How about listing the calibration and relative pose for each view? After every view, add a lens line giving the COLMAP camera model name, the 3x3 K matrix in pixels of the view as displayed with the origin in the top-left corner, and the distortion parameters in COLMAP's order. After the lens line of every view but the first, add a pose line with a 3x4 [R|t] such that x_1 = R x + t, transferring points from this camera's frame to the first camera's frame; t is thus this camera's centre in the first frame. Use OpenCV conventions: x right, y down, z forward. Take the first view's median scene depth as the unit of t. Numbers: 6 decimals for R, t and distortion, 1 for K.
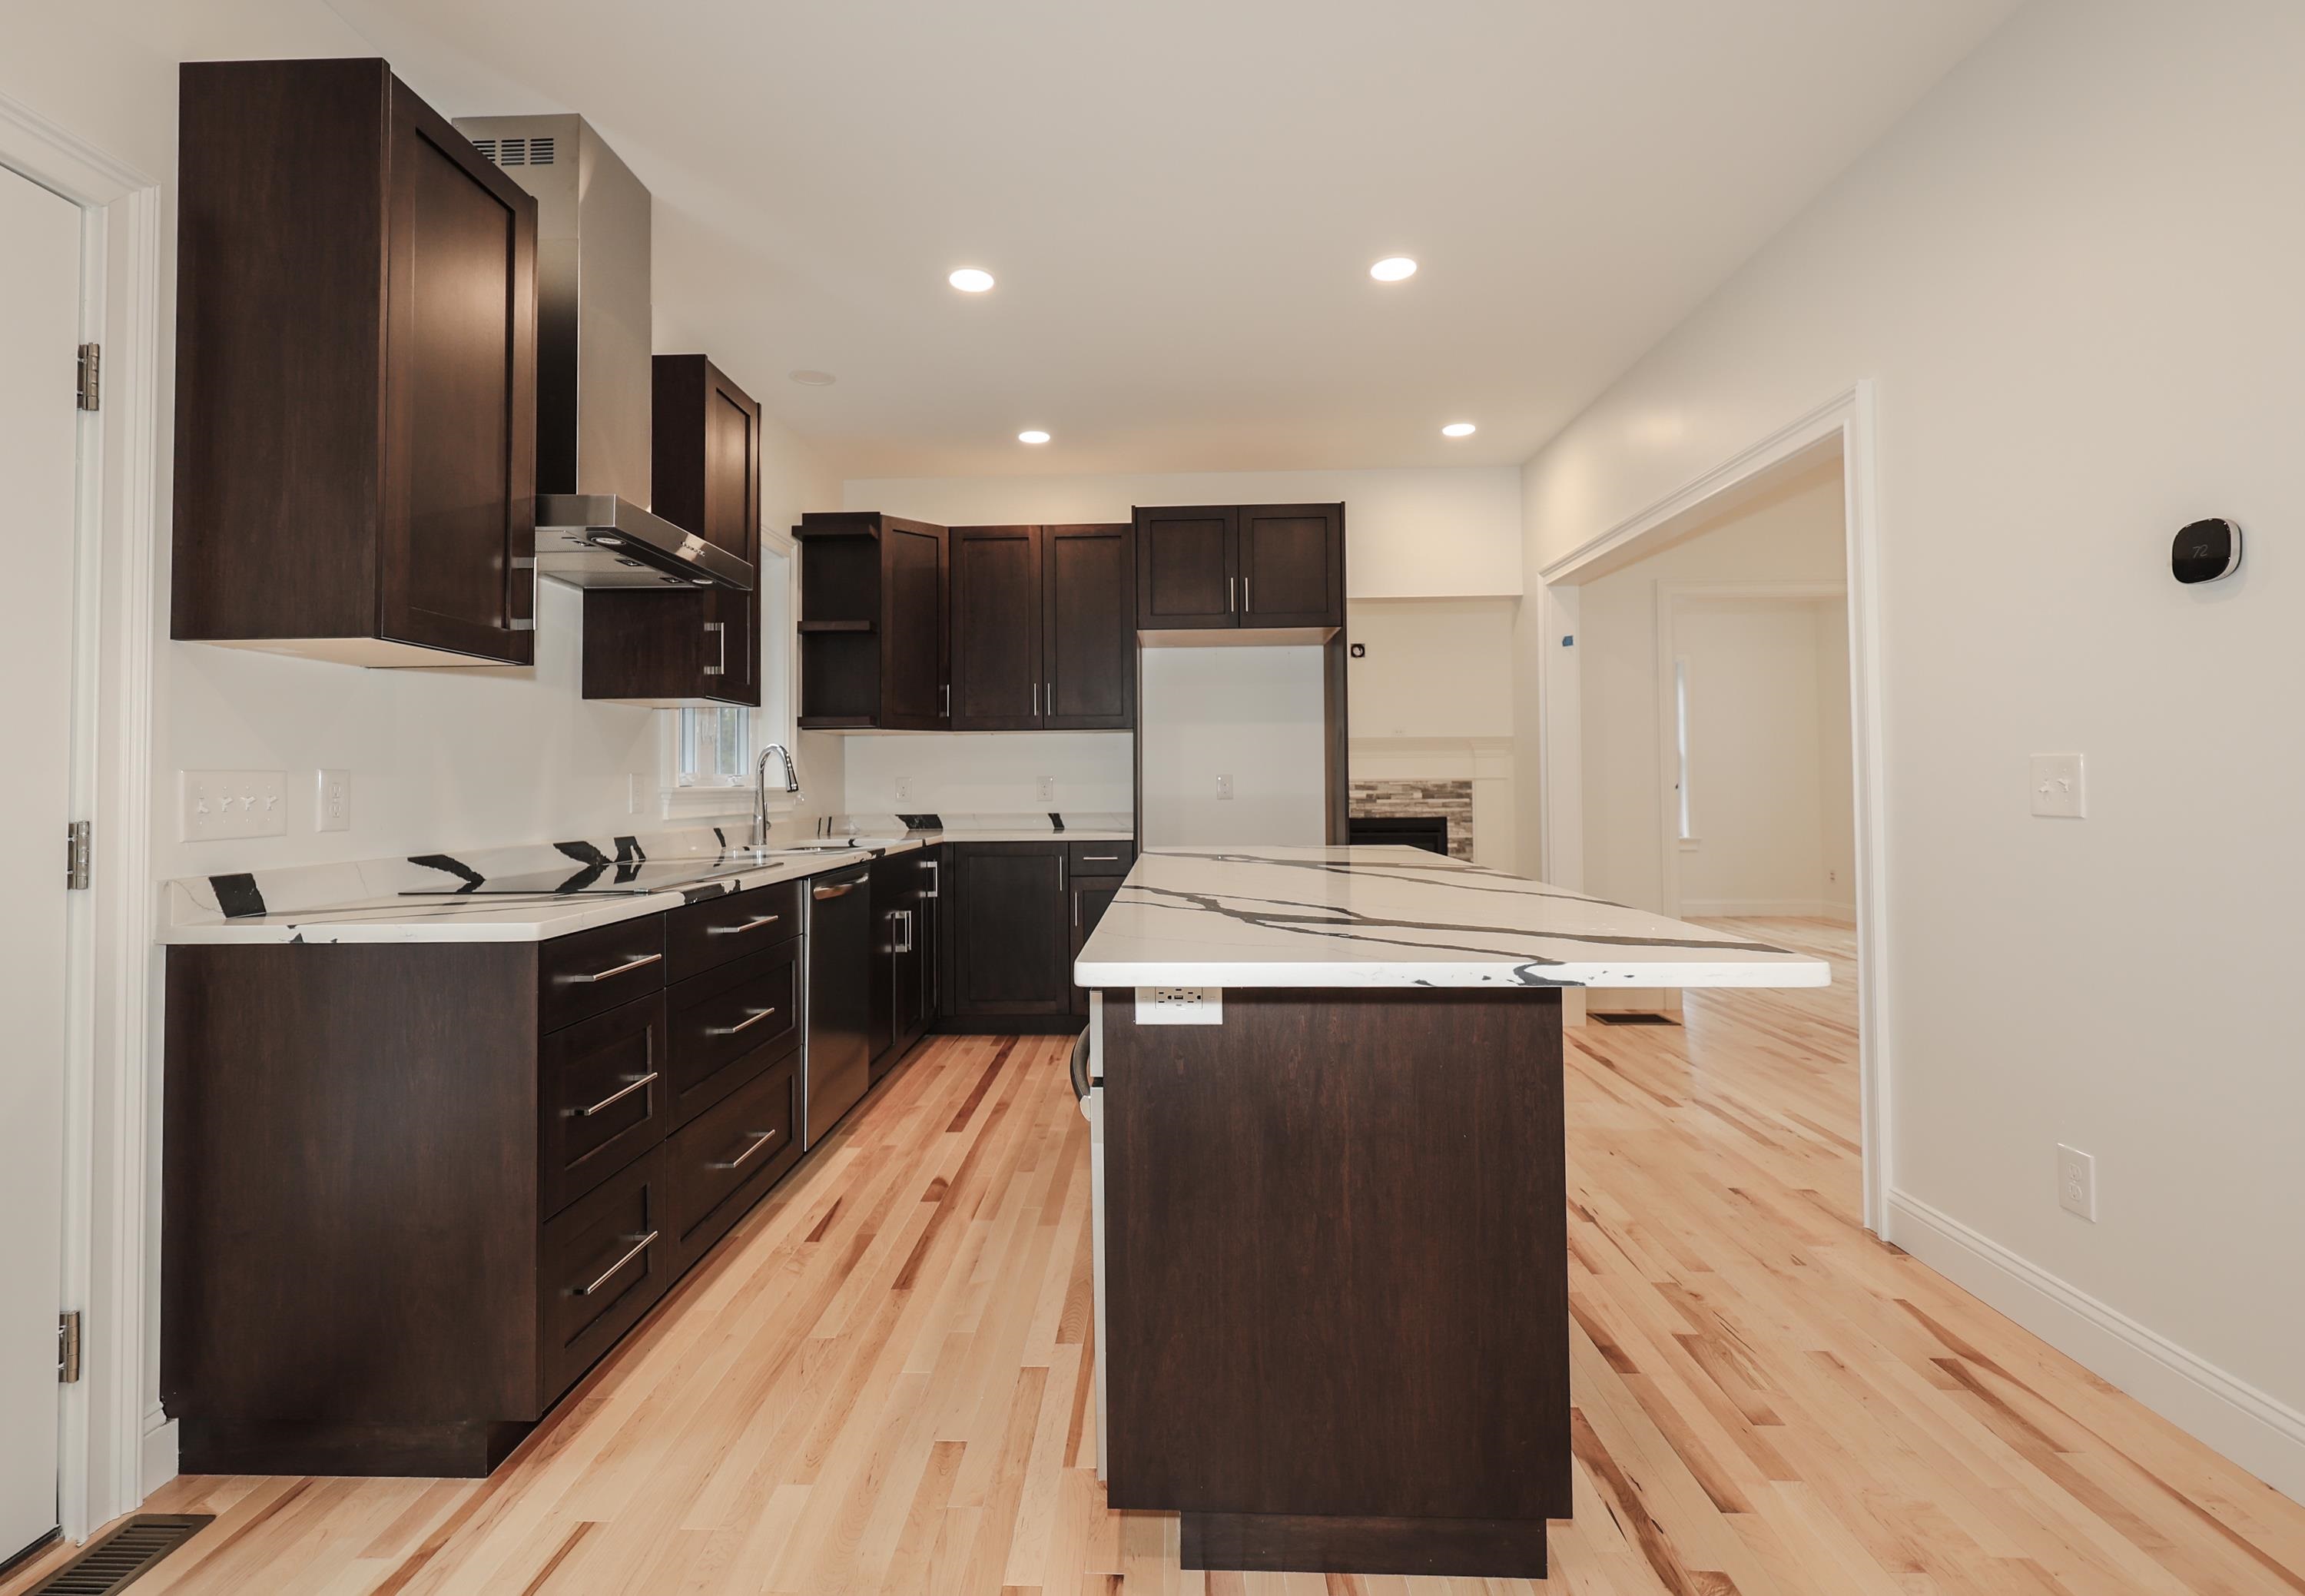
lens RADIAL K [[1073.3, 0, 1127.3], [0, 1073.3, 756.1], [0, 0, 1]] dist [0.002424, -0.000327]
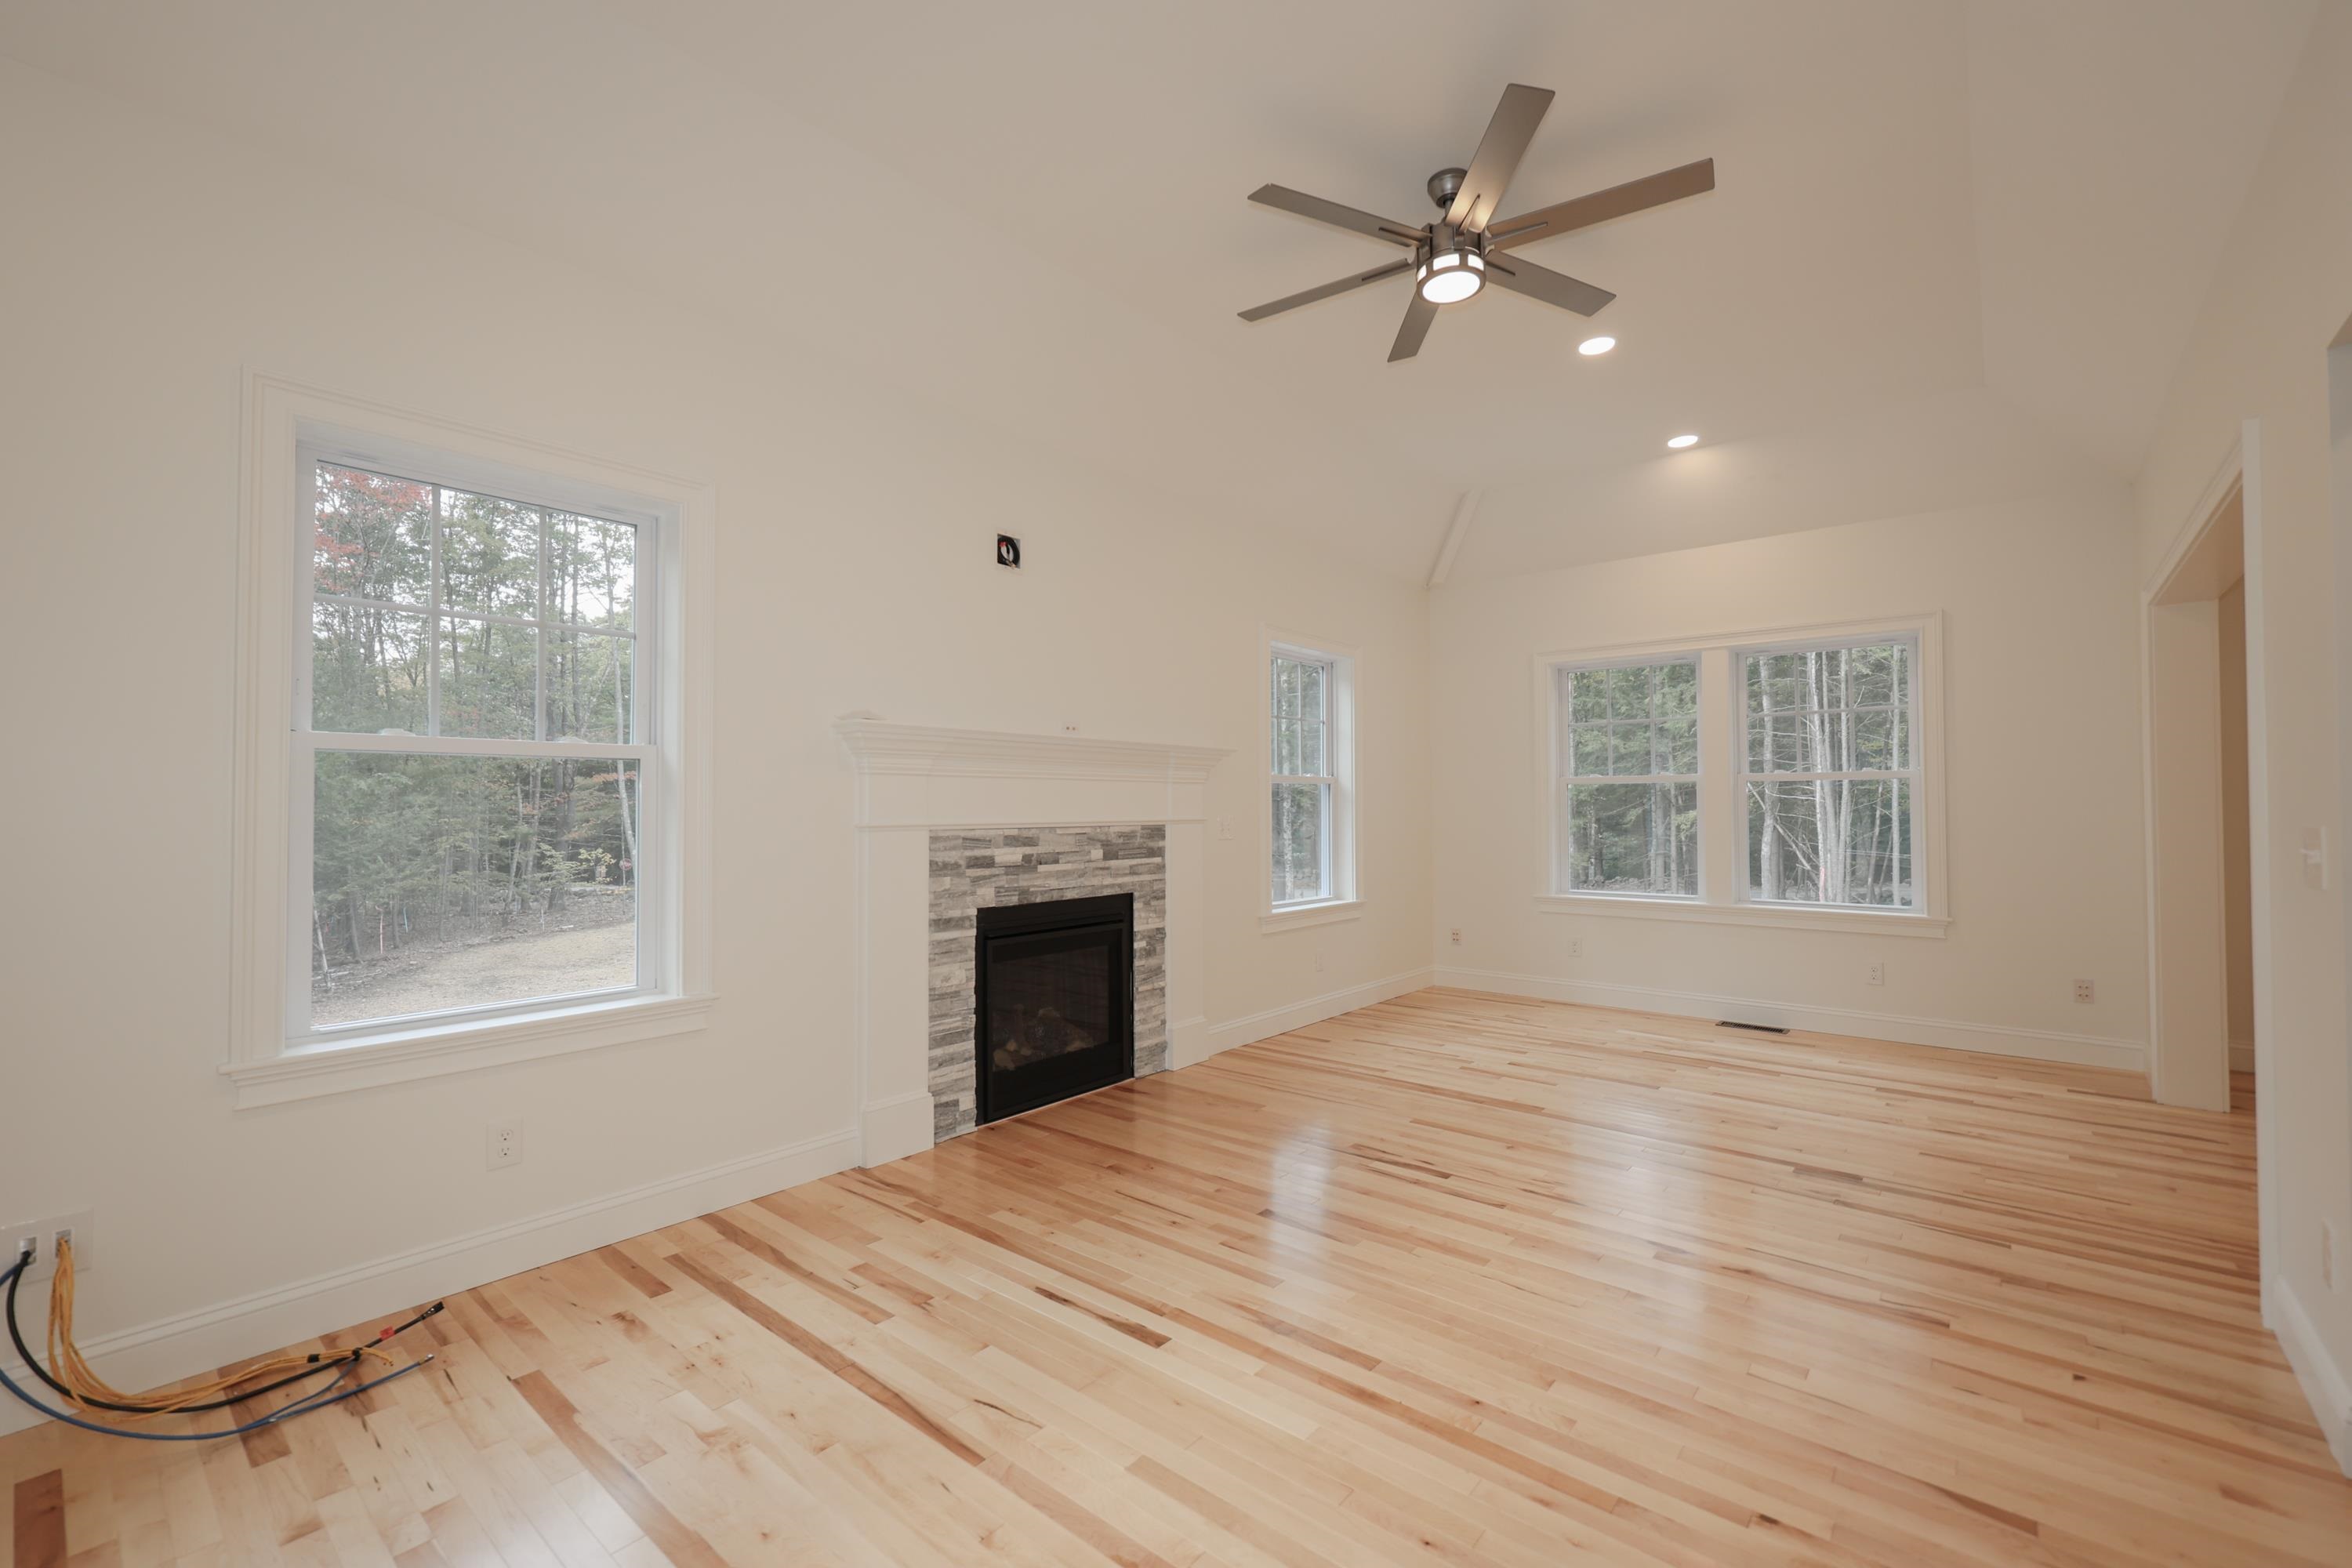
lens RADIAL K [[990.5, 0, 1181.6], [0, 990.5, 775.6], [0, 0, 1]] dist [0.001588, 0.000500]
pose [[0.600875, 0.032603, 0.798678, -0.198790], [-0.025053, 0.999445, -0.021950, 0.019268], [-0.798950, -0.006820, 0.601358, 1.569436]]
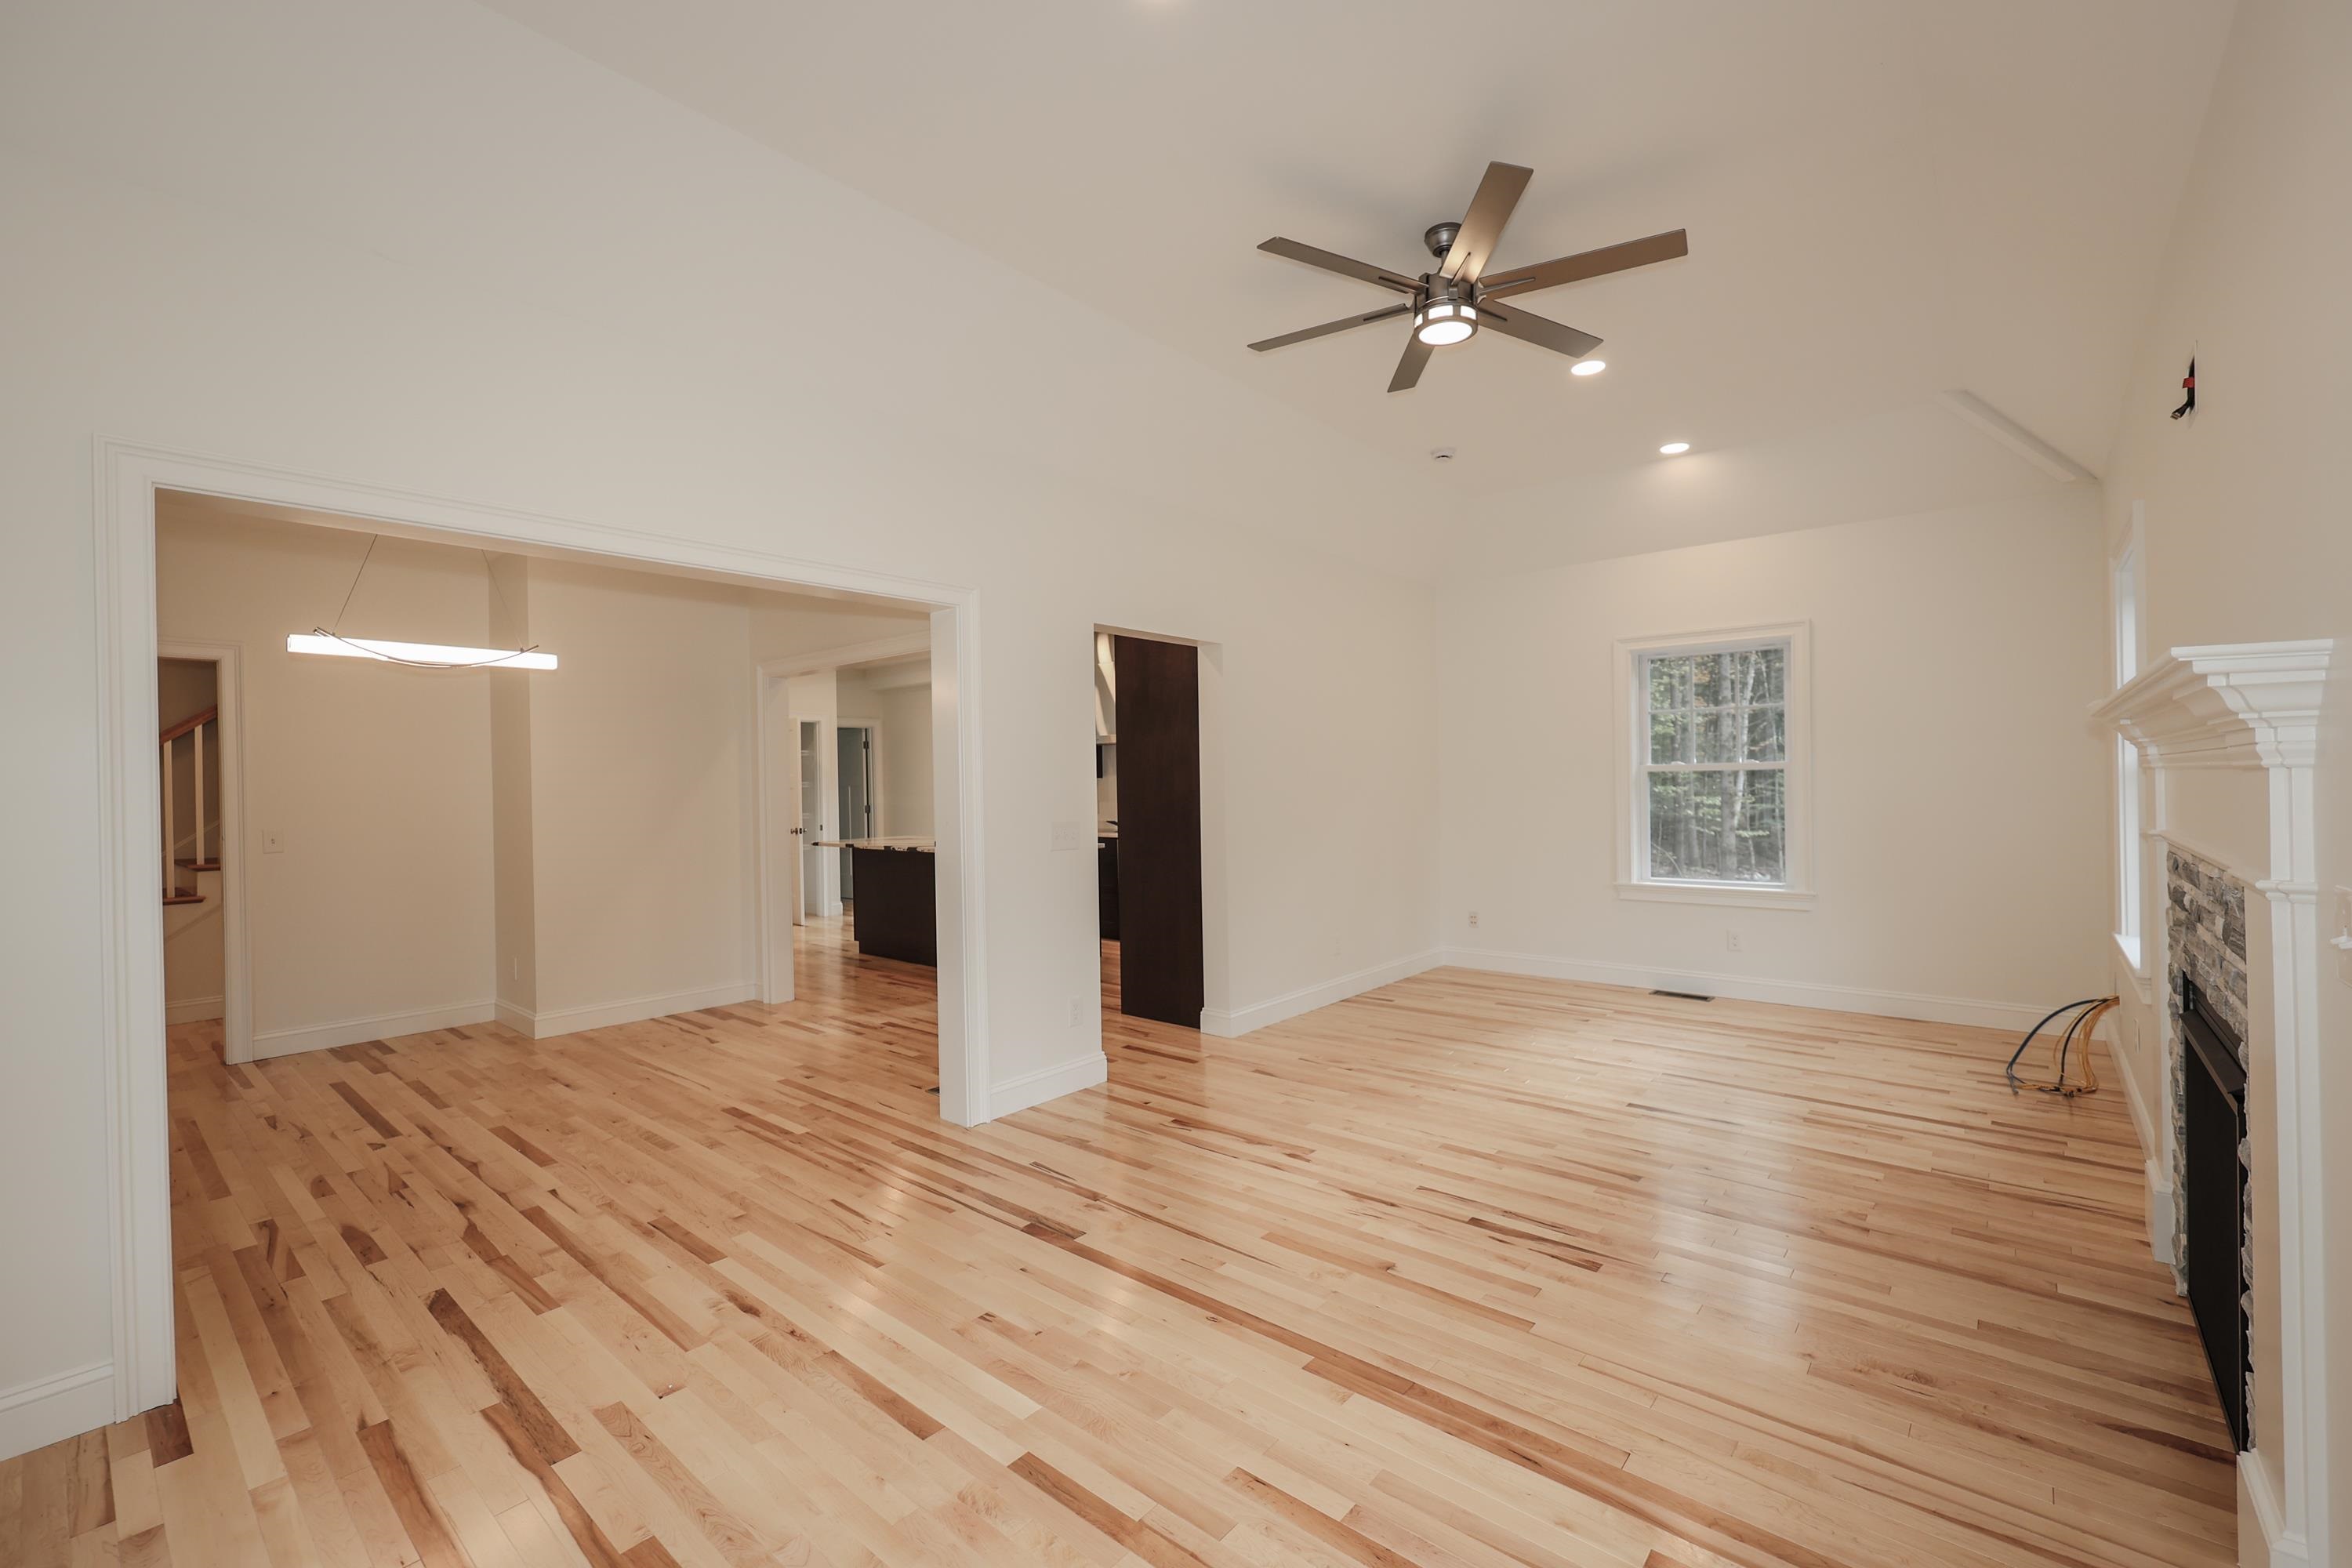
lens RADIAL K [[977.6, 0, 1180.7], [0, 977.6, 778.3], [0, 0, 1]] dist [-0.000835, -0.000175]
pose [[-0.612960, 0.017523, -0.789920, 1.349993], [0.042532, 0.999036, -0.010842, -0.011653], [0.788969, -0.040243, -0.613114, 2.193506]]
